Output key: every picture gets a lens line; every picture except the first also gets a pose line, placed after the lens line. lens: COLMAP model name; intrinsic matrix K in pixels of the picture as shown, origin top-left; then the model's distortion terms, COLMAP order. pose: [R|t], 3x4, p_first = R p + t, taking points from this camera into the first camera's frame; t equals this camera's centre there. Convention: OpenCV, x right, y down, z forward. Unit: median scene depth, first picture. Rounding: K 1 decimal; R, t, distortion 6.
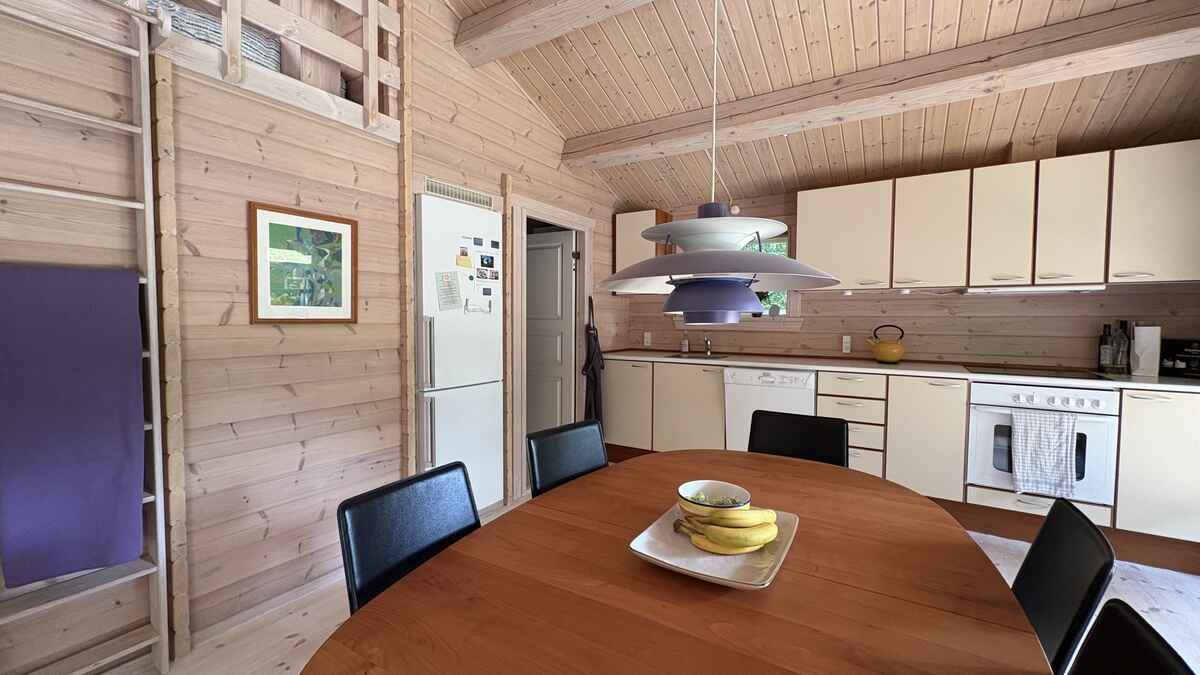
lens RADIAL K [[478.5, 0, 600.0], [0, 478.5, 337.5], [0, 0, 1]] dist [0.000834, -0.000393]
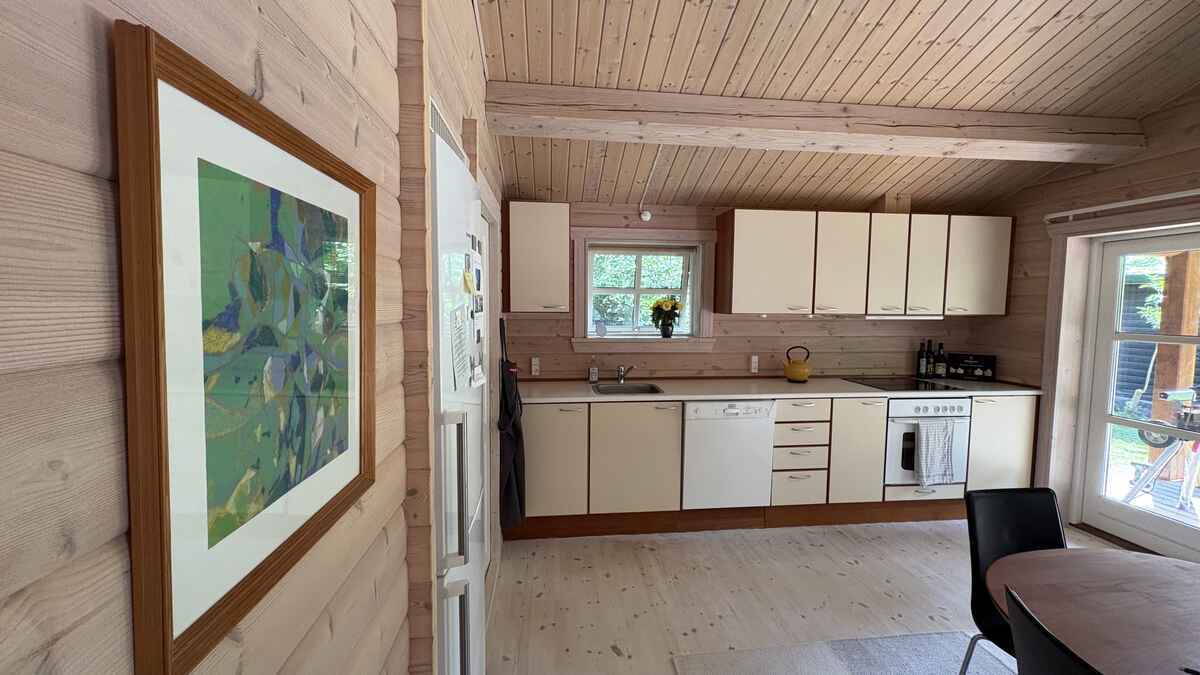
lens RADIAL K [[478.5, 0, 600.0], [0, 478.5, 337.5], [0, 0, 1]] dist [0.000834, -0.000393]
pose [[0.781462, -0.043165, 0.622458, -0.529495], [0.021608, 0.998878, 0.042139, -0.129816], [-0.623579, -0.019480, 0.781518, 0.564848]]
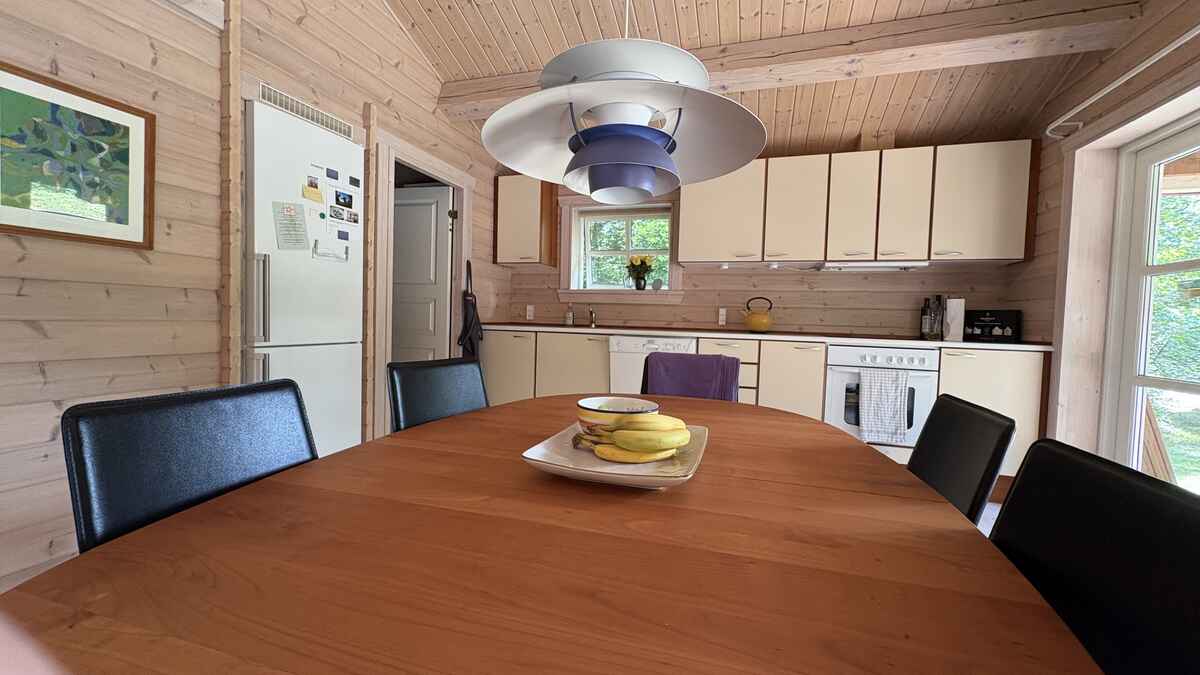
lens RADIAL K [[478.5, 0, 600.0], [0, 478.5, 337.5], [0, 0, 1]] dist [0.000834, -0.000393]
pose [[0.968147, 0.015042, 0.249930, -0.005397], [-0.015533, 0.999879, -0.000010, 0.089005], [-0.249900, -0.003873, 0.968264, 0.073737]]
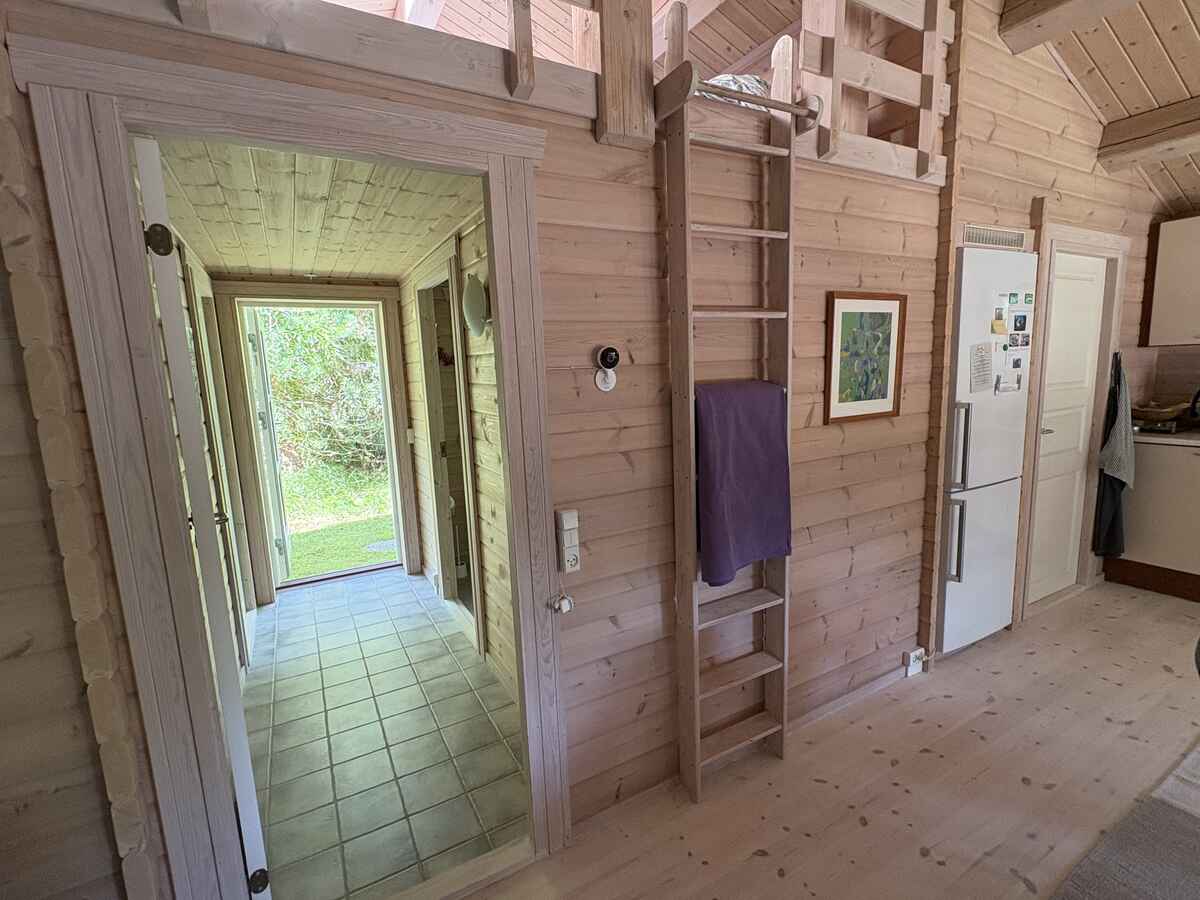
lens RADIAL K [[551.0, 0, 600.0], [0, 551.0, 450.0], [0, 0, 1]] dist [-0.000498, -0.000267]
pose [[0.877478, 0.030729, -0.478631, -0.451334], [0.026470, 0.993322, 0.112302, -0.084848], [0.478886, -0.111212, 0.870804, -0.117039]]
